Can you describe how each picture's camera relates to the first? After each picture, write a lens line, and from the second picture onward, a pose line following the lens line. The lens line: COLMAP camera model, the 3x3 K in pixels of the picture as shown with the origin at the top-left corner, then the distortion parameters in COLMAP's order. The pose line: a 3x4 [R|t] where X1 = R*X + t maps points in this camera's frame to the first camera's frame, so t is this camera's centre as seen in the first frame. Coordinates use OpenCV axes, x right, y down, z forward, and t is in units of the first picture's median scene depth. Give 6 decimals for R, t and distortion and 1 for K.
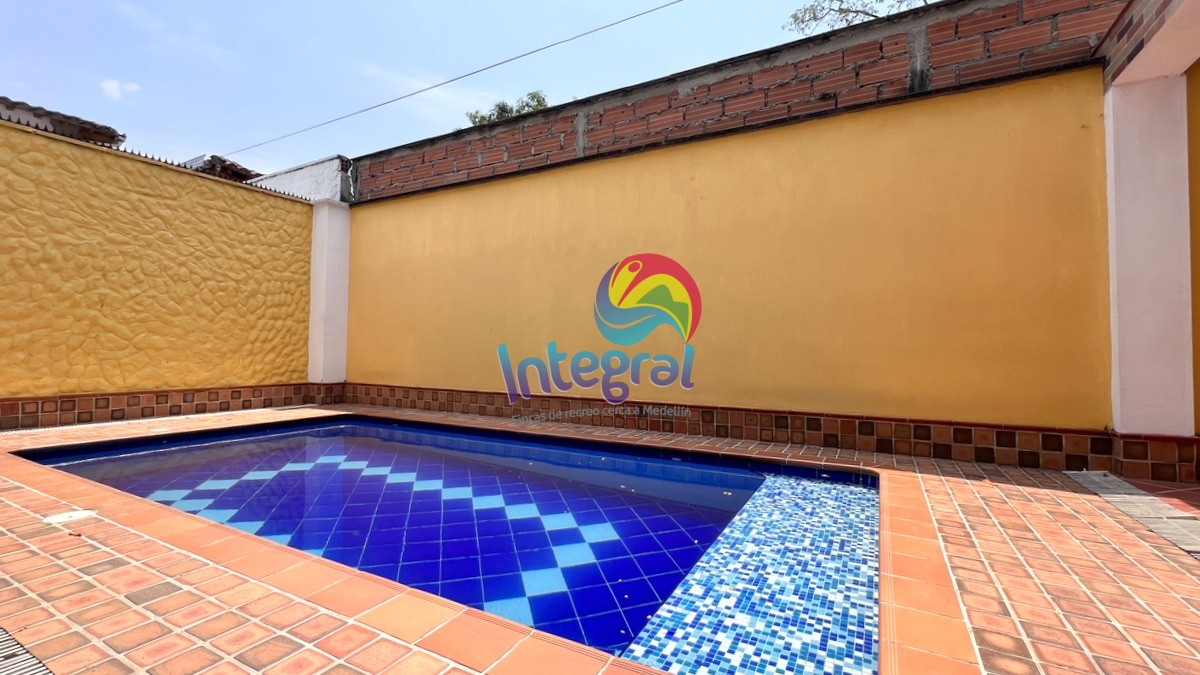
lens RADIAL K [[513.3, 0, 595.4], [0, 513.3, 333.9], [0, 0, 1]] dist [0.000228, 0.000517]
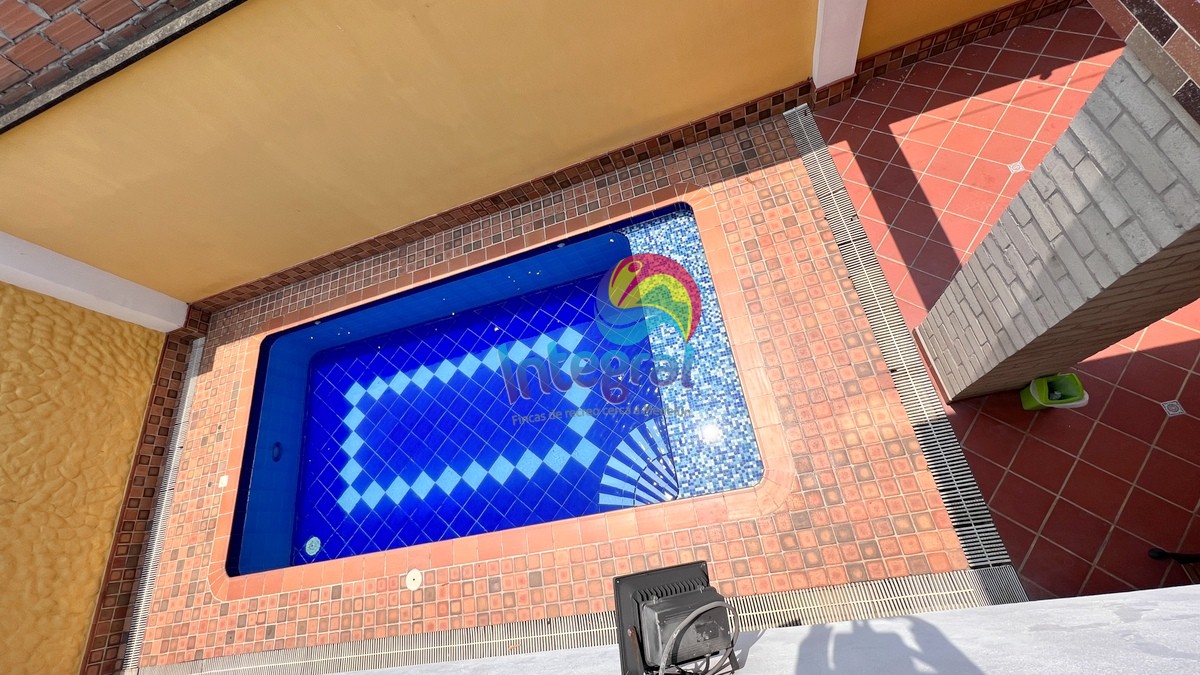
lens RADIAL K [[483.0, 0, 597.9], [0, 483.0, 335.3], [0, 0, 1]] dist [-0.002049, 0.000129]
pose [[0.750092, -0.661027, -0.020144, 0.071517], [0.307215, 0.321311, 0.895756, -0.564615], [-0.585646, -0.678087, 0.444090, 0.157774]]
